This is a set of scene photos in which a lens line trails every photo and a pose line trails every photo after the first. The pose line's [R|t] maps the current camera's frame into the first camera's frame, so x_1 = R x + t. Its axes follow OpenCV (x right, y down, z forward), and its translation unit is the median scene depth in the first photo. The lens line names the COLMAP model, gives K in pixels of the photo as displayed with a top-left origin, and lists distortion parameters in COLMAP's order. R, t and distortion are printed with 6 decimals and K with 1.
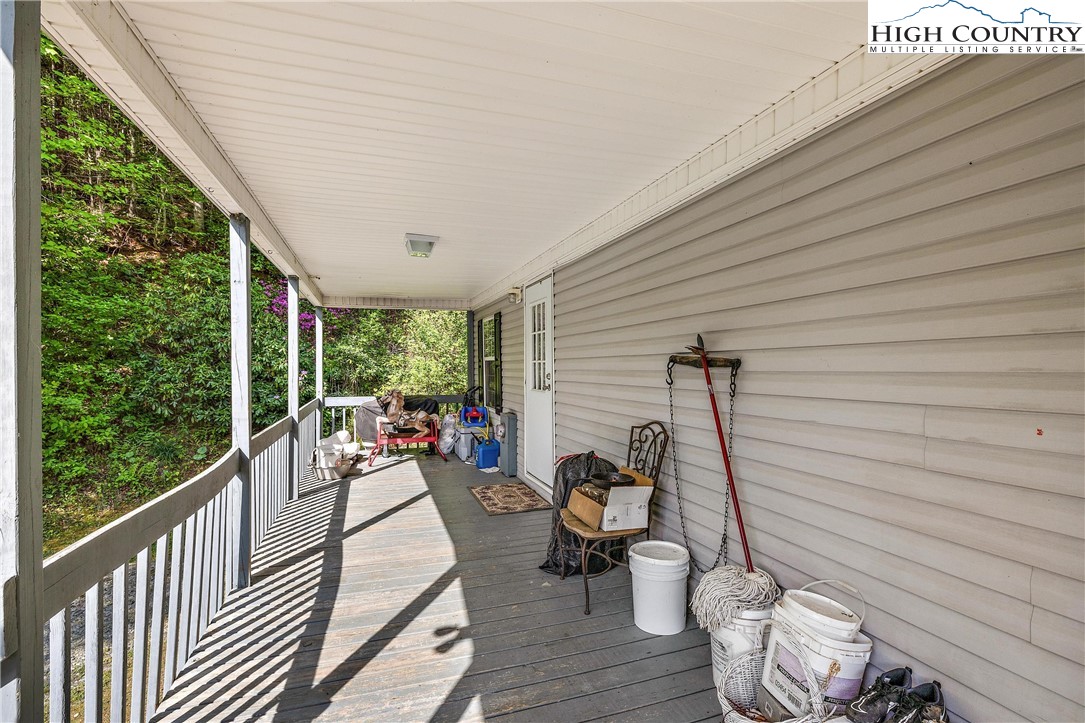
lens RADIAL K [[511.5, 0, 544.4], [0, 511.5, 360.6], [0, 0, 1]] dist [-0.009807, 0.003743]
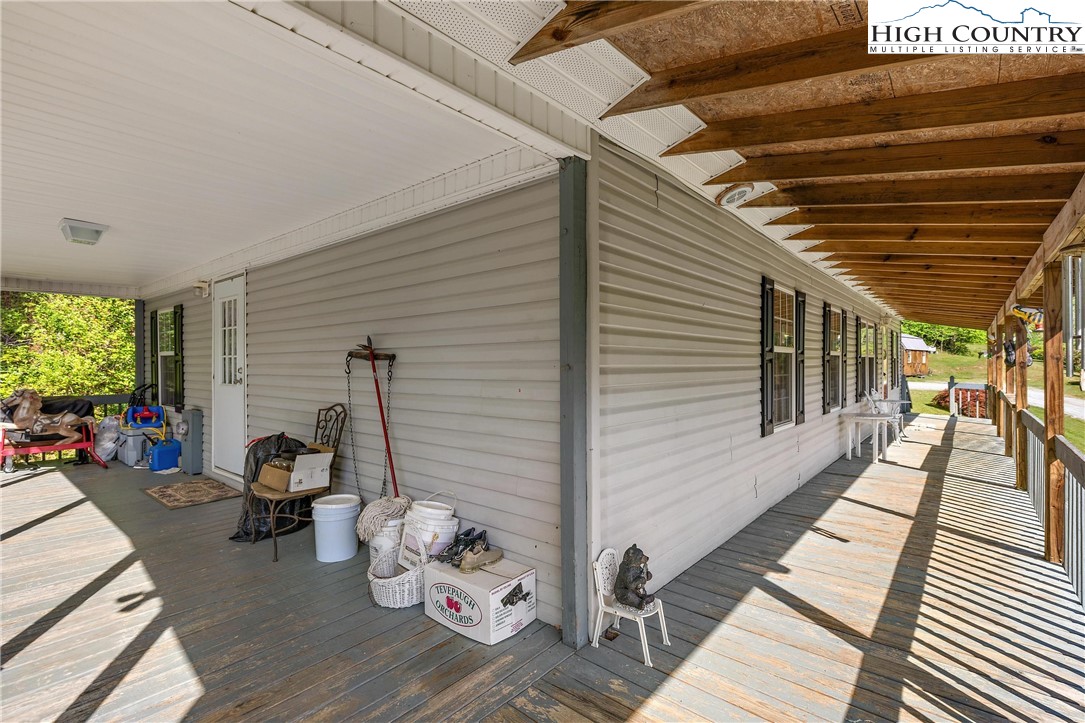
lens RADIAL K [[511.5, 0, 548.7], [0, 511.5, 358.8], [0, 0, 1]] dist [-0.009807, 0.003743]
pose [[0.852711, 0.004695, 0.522362, 0.002062], [-0.004903, 0.999987, -0.000984, 0.006706], [-0.522360, -0.001722, 0.852723, -0.333444]]
